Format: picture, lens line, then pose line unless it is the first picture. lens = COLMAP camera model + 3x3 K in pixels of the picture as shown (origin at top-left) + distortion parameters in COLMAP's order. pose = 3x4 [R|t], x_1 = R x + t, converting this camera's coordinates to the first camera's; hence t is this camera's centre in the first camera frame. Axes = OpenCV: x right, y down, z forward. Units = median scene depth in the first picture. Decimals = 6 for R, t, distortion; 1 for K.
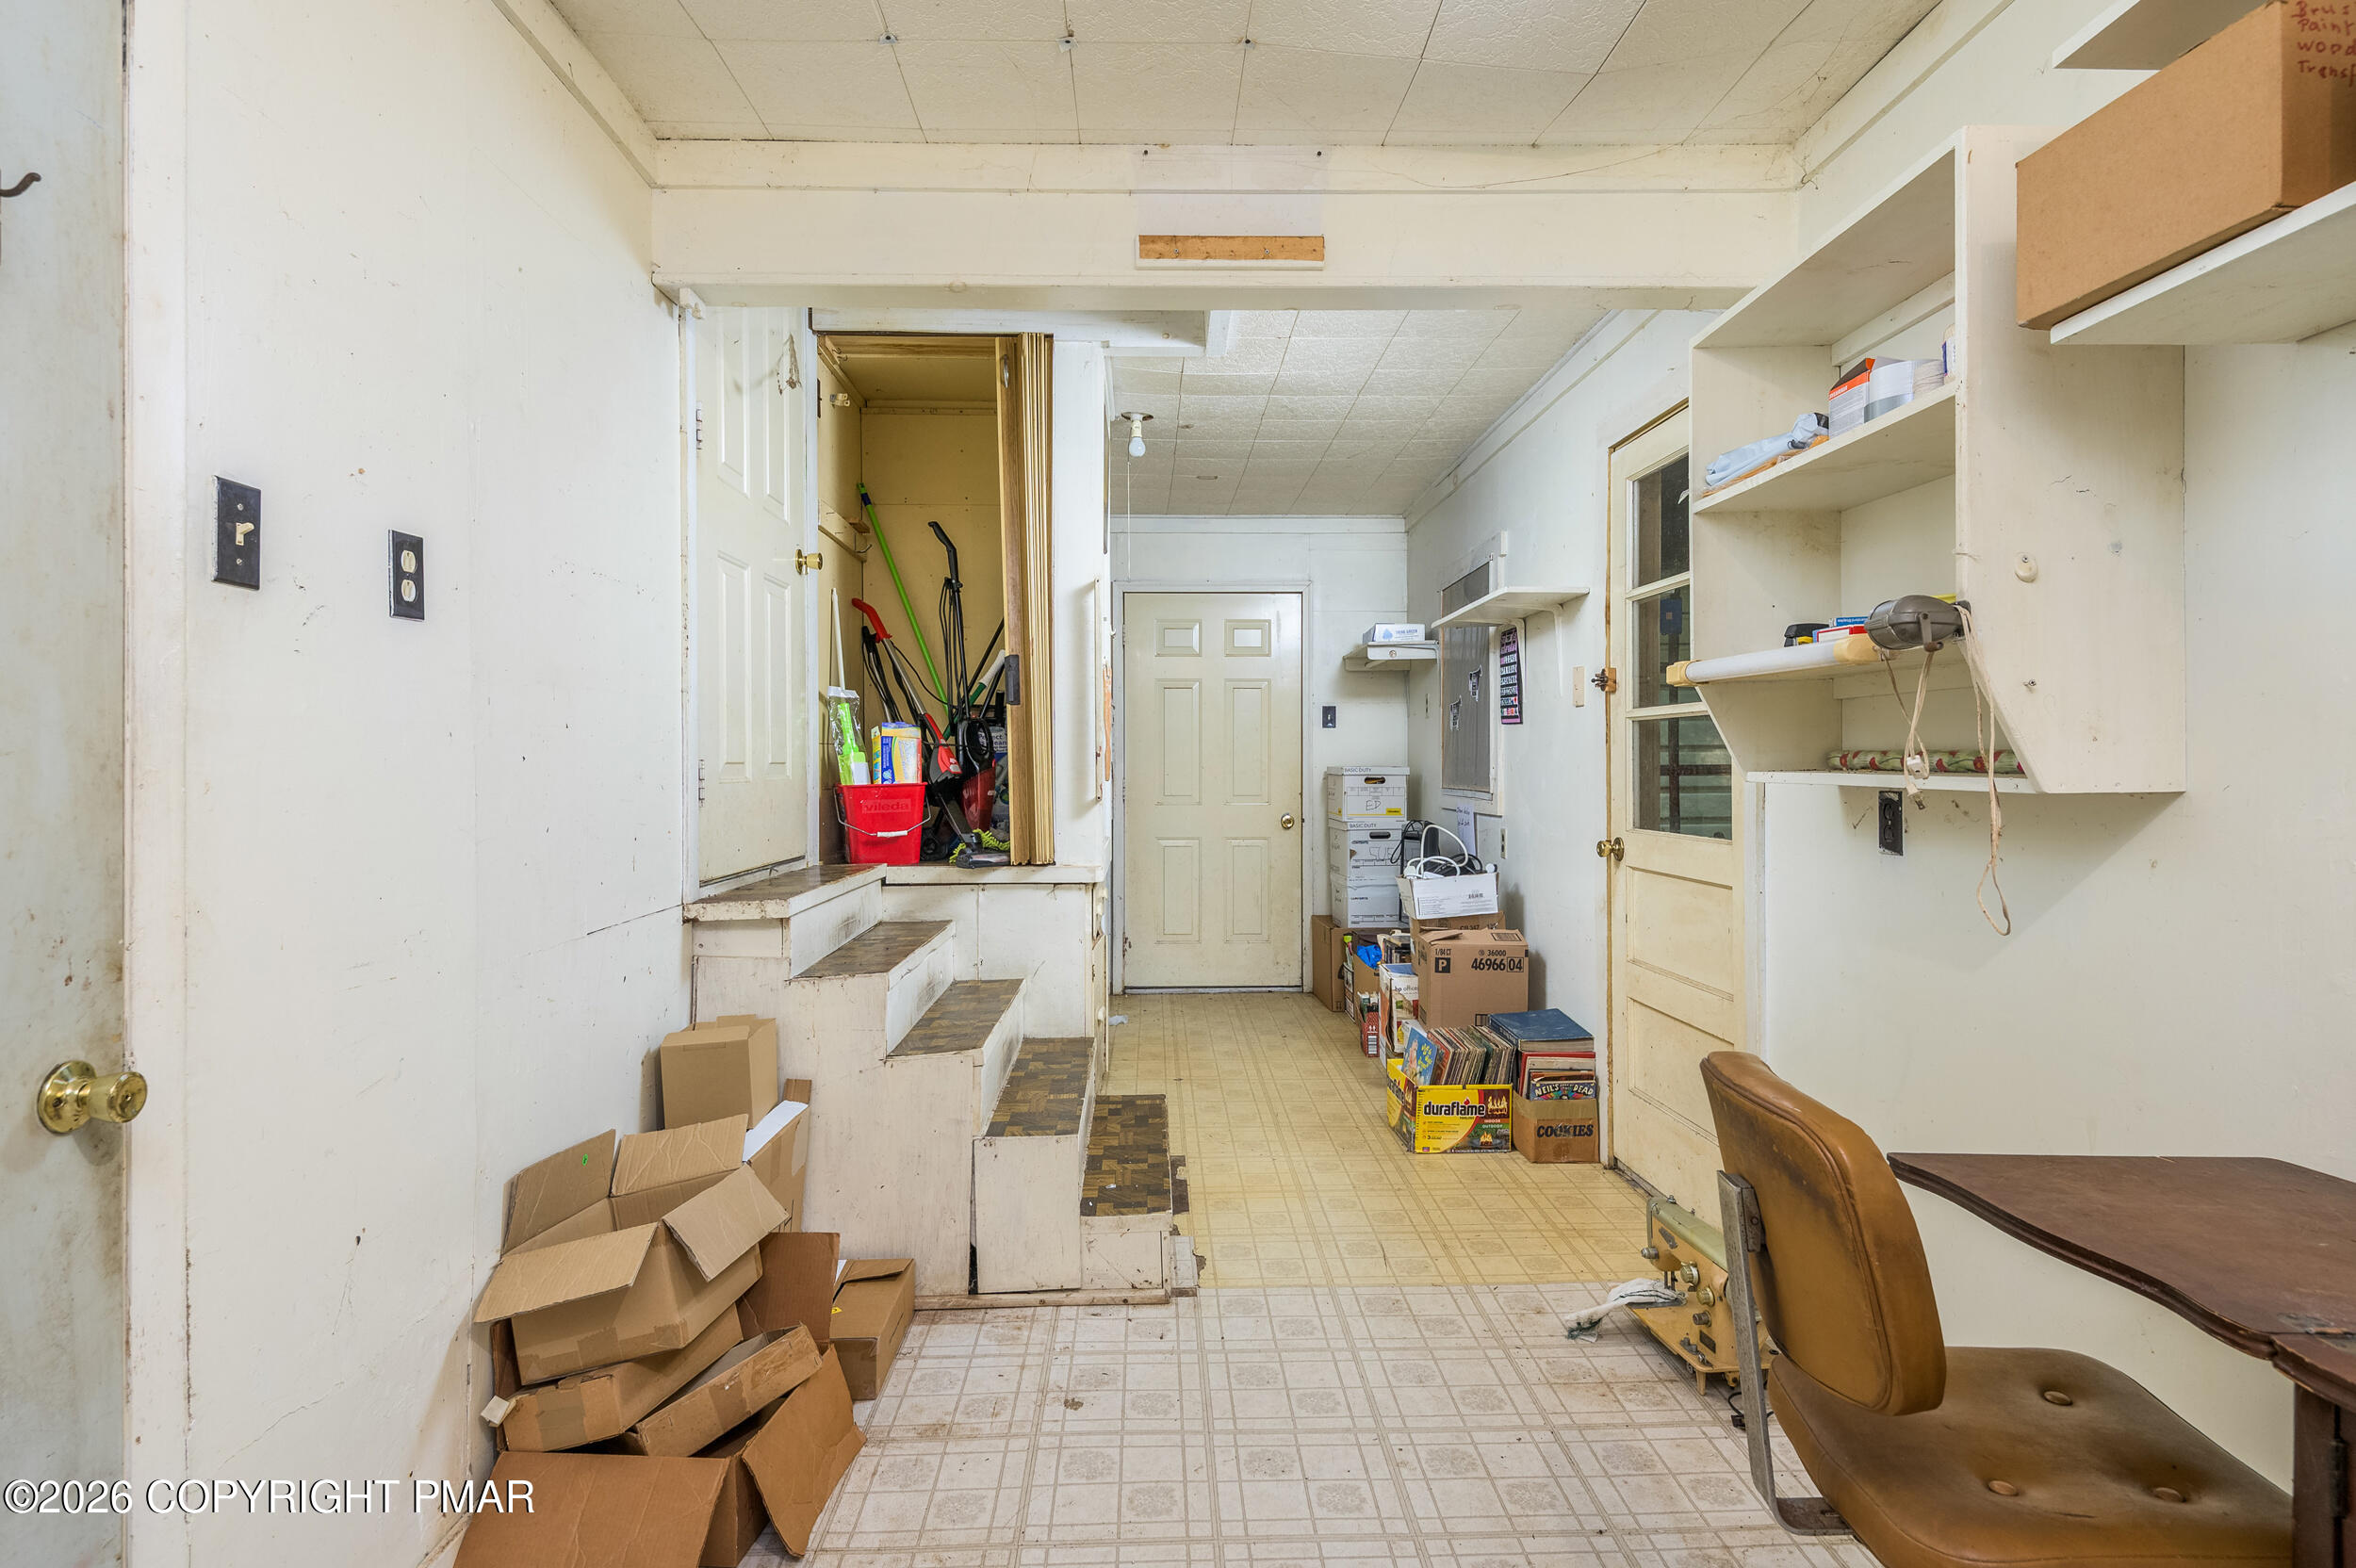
lens RADIAL K [[1290.4, 0, 1178.0], [0, 1290.4, 784.0], [0, 0, 1]] dist [0.000102, 0.000006]
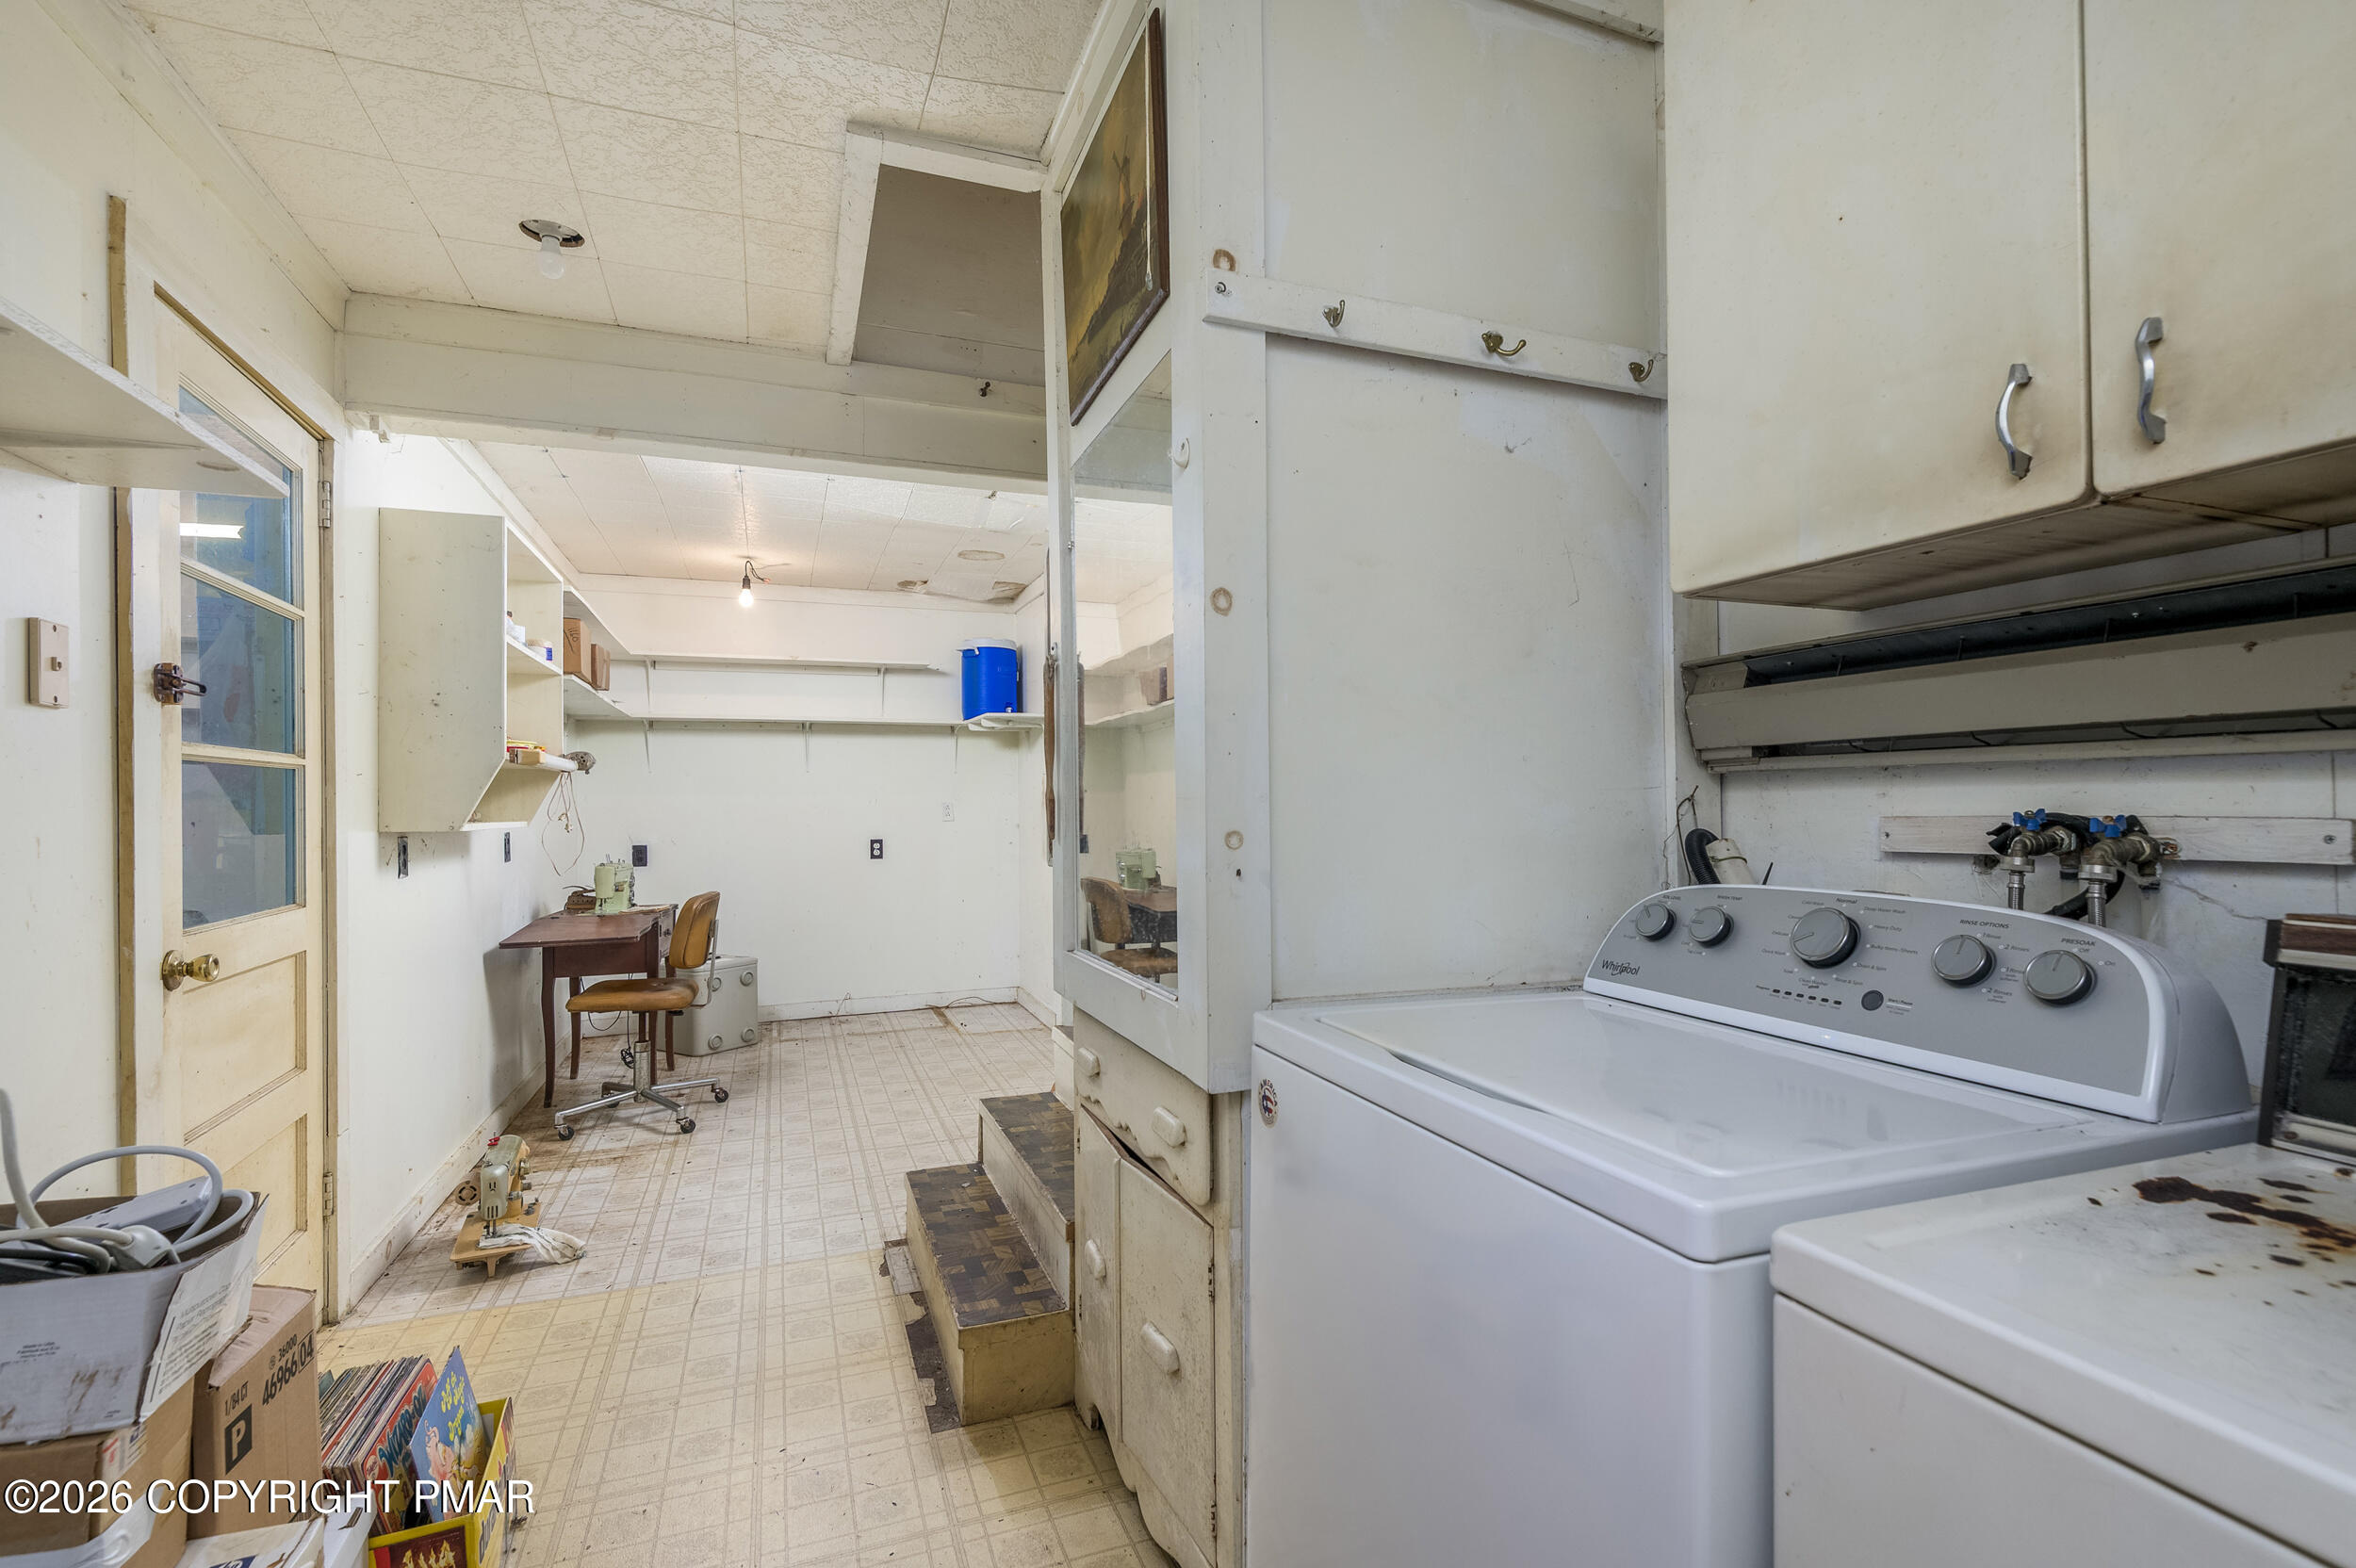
lens RADIAL K [[1085.3, 0, 1185.6], [0, 1085.3, 779.6], [0, 0, 1]] dist [0.037858, -0.022660]
pose [[-0.943911, 0.008520, -0.330090, 0.078293], [0.011316, 0.999915, -0.006549, -0.035403], [0.330006, -0.009917, -0.943927, 1.932963]]
